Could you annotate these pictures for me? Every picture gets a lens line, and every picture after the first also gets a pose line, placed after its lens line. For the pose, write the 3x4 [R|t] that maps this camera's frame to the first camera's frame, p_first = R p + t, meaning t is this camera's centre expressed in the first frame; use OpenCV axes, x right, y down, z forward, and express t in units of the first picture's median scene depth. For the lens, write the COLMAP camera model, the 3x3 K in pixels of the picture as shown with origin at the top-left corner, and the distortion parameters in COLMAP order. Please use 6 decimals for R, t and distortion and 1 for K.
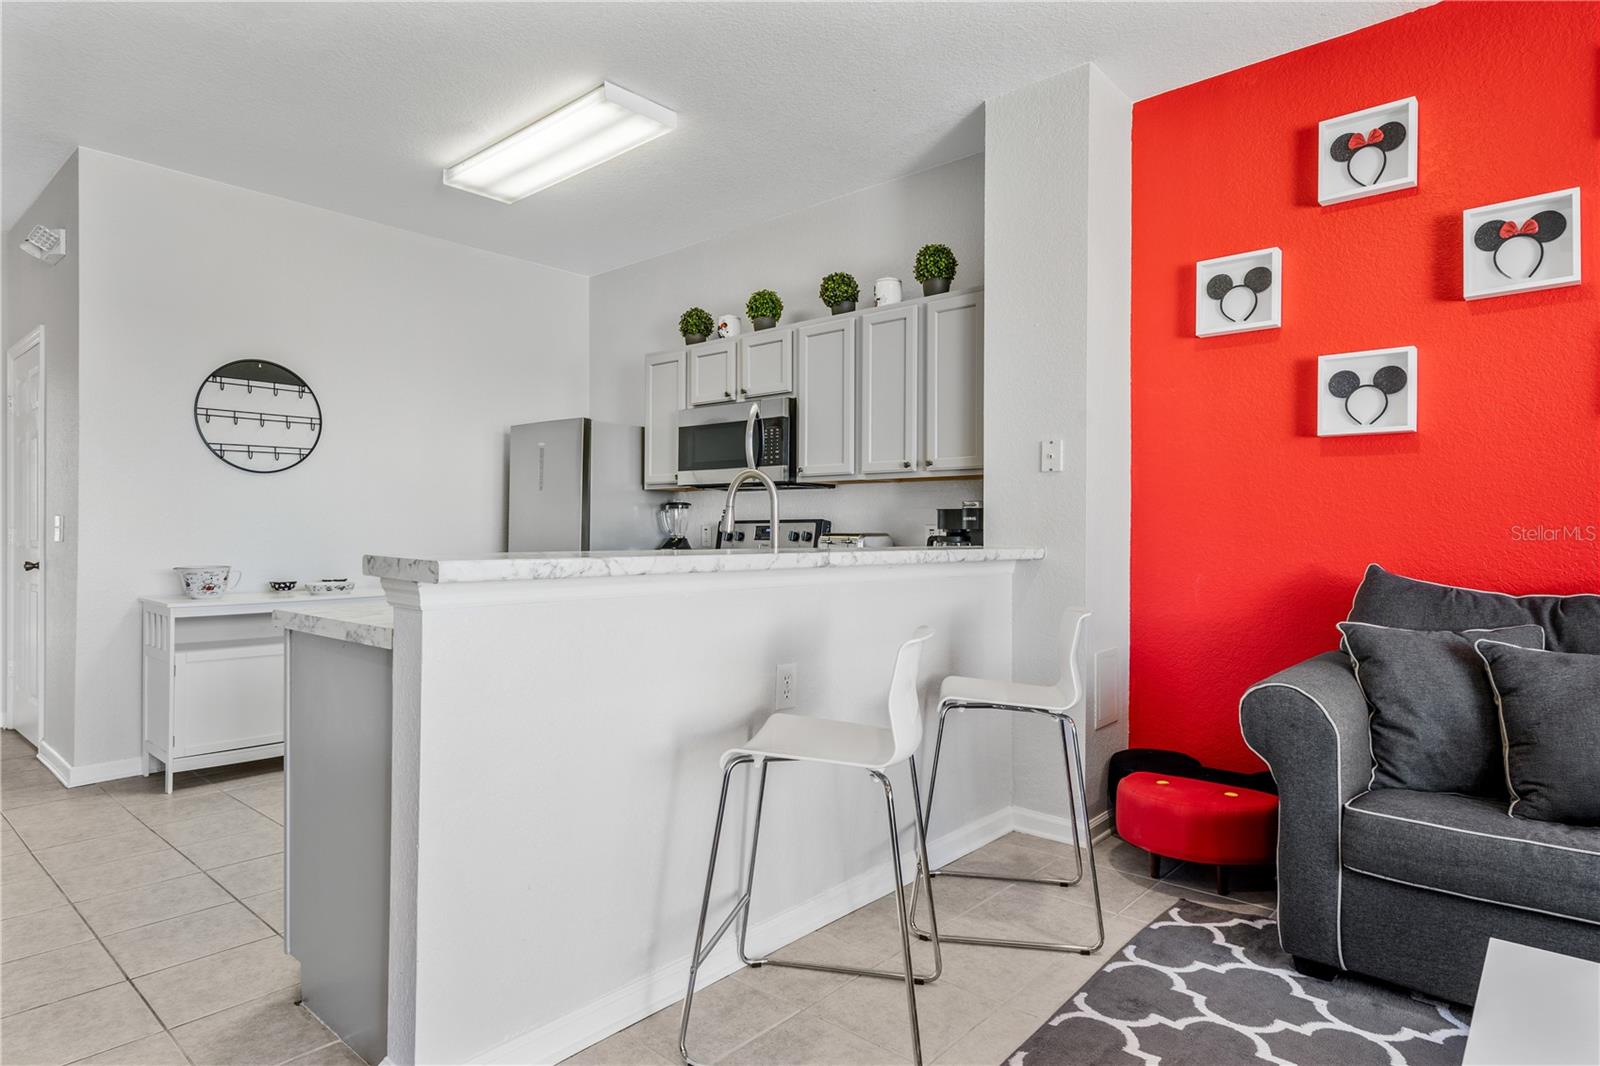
lens RADIAL K [[887.4, 0, 808.8], [0, 887.4, 528.5], [0, 0, 1]] dist [0.005072, -0.000617]
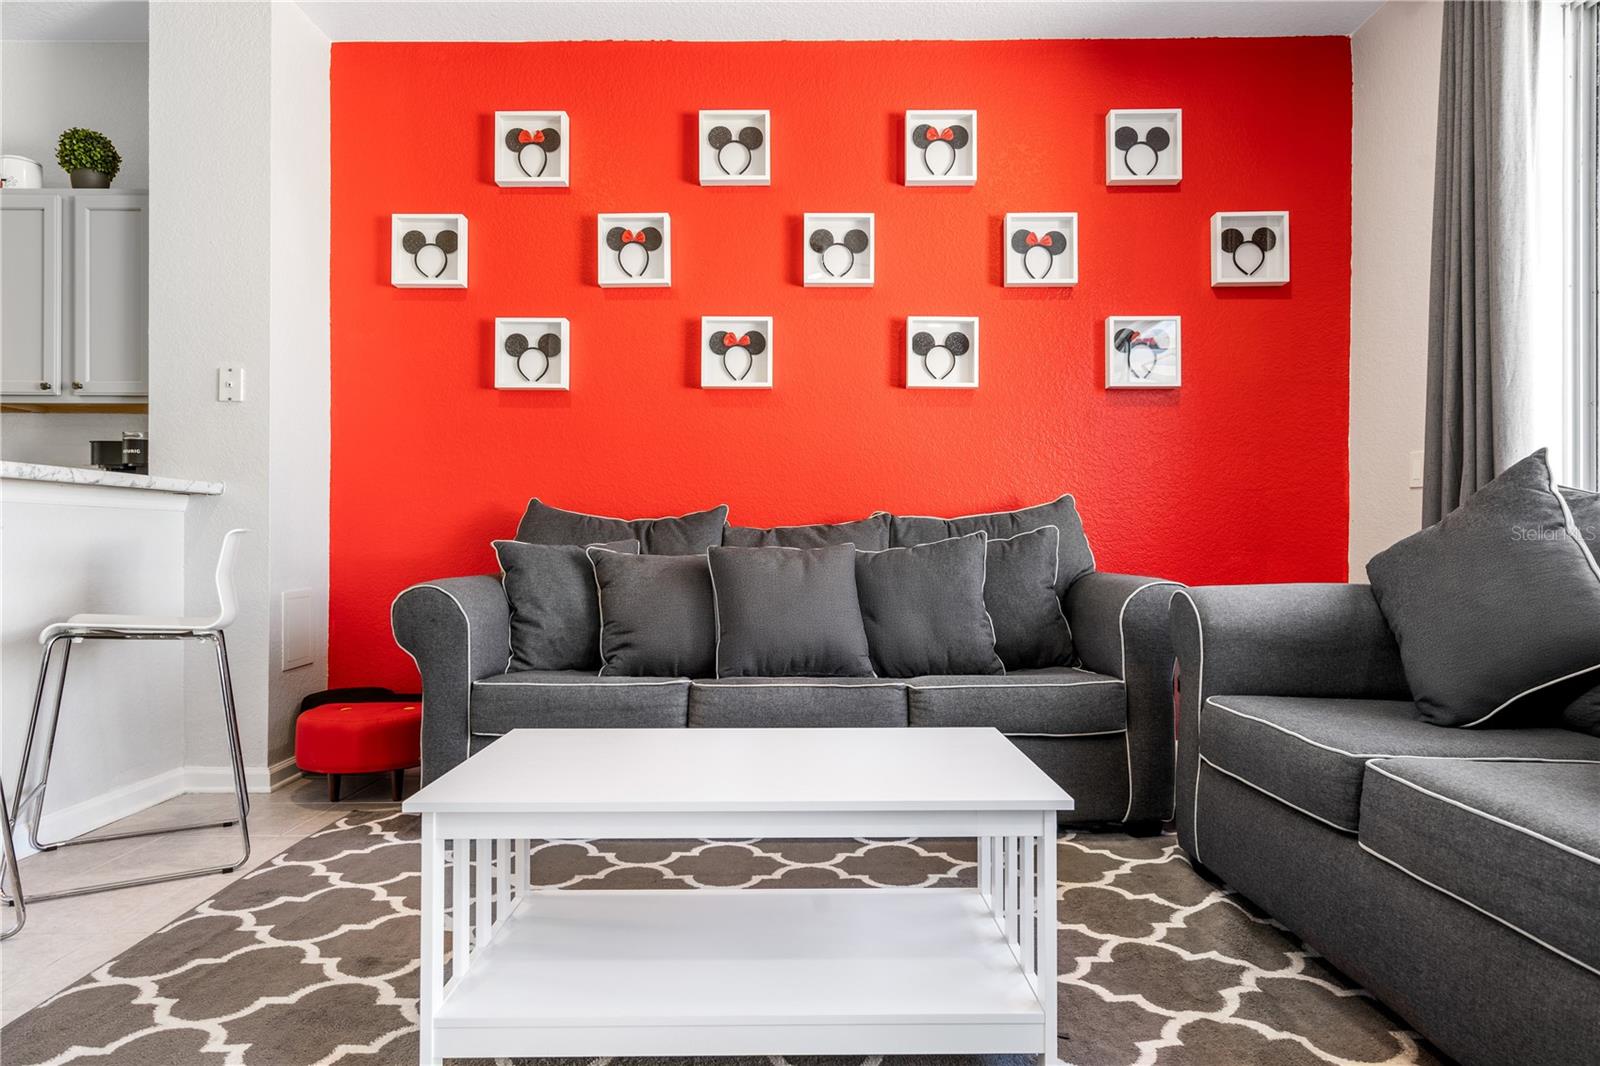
lens RADIAL K [[919.8, 0, 803.2], [0, 919.8, 535.5], [0, 0, 1]] dist [0.005445, -0.006461]
pose [[0.748984, -0.001170, 0.662587, 0.092894], [-0.000938, 0.999996, 0.002826, 0.084790], [-0.662587, -0.002738, 0.748980, -0.148870]]
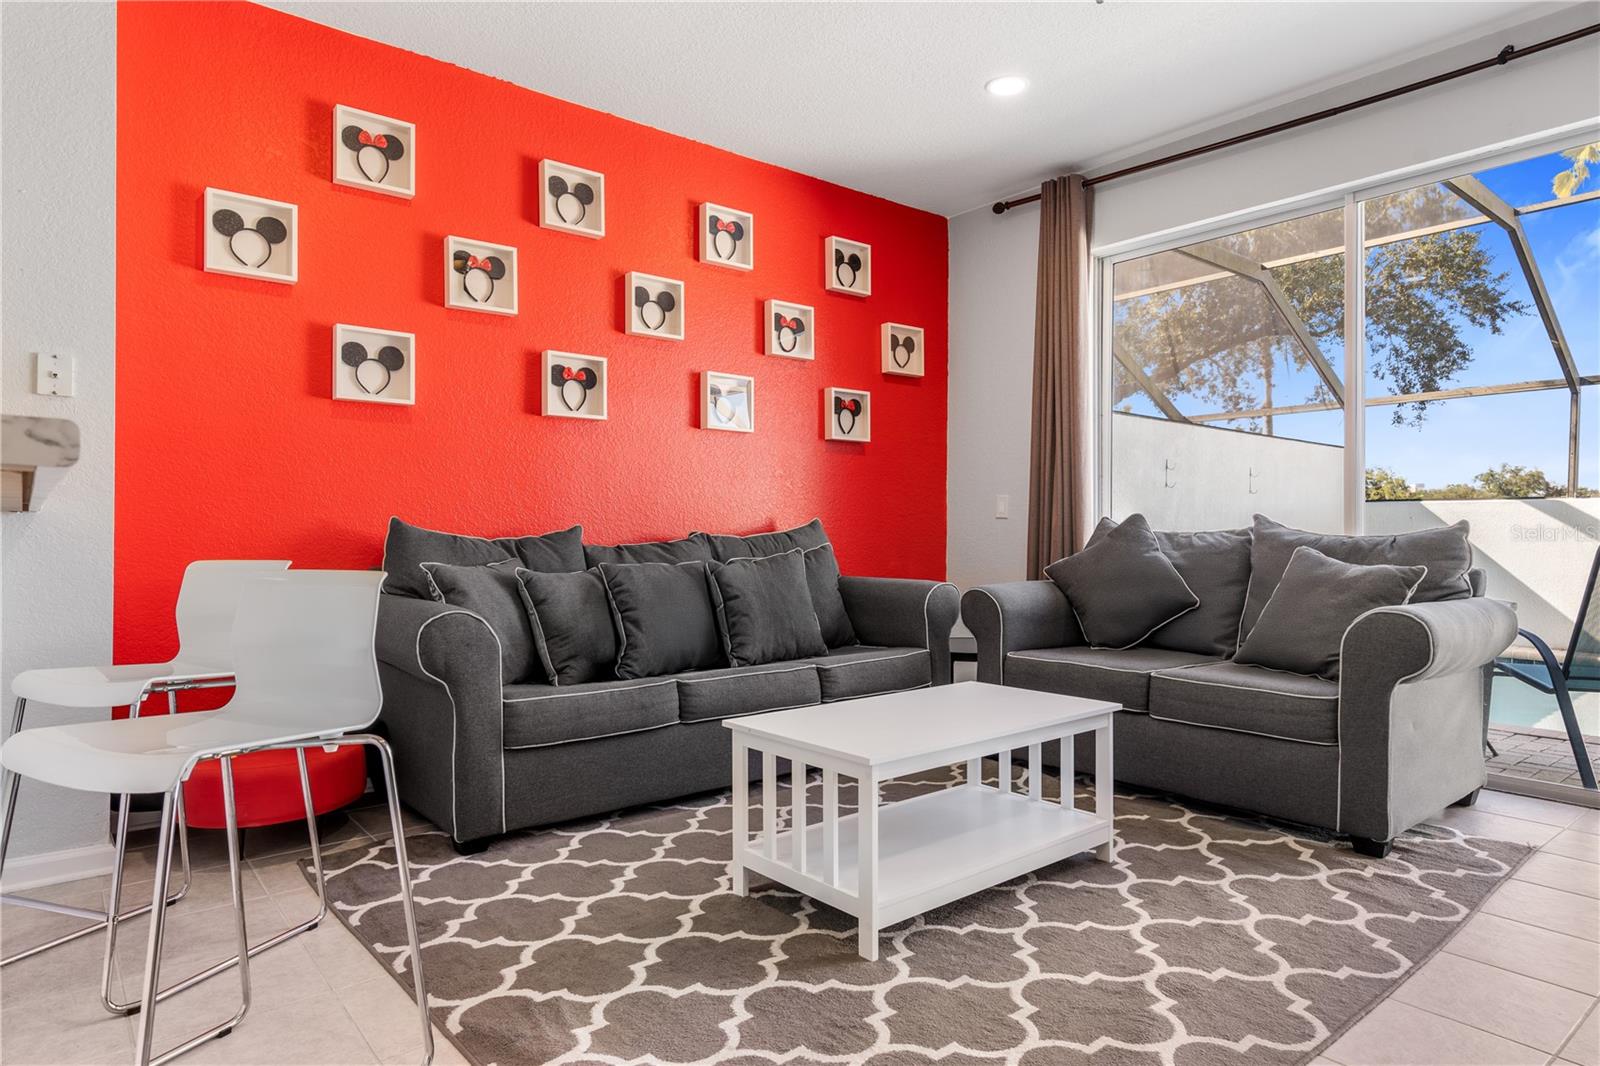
lens RADIAL K [[919.8, 0, 773.8], [0, 919.8, 532.6], [0, 0, 1]] dist [0.005445, -0.006461]
pose [[0.187196, 0.016671, 0.982181, -0.421300], [0.007958, 0.999797, -0.018487, 0.084430], [-0.982290, 0.011277, 0.187025, 0.300349]]
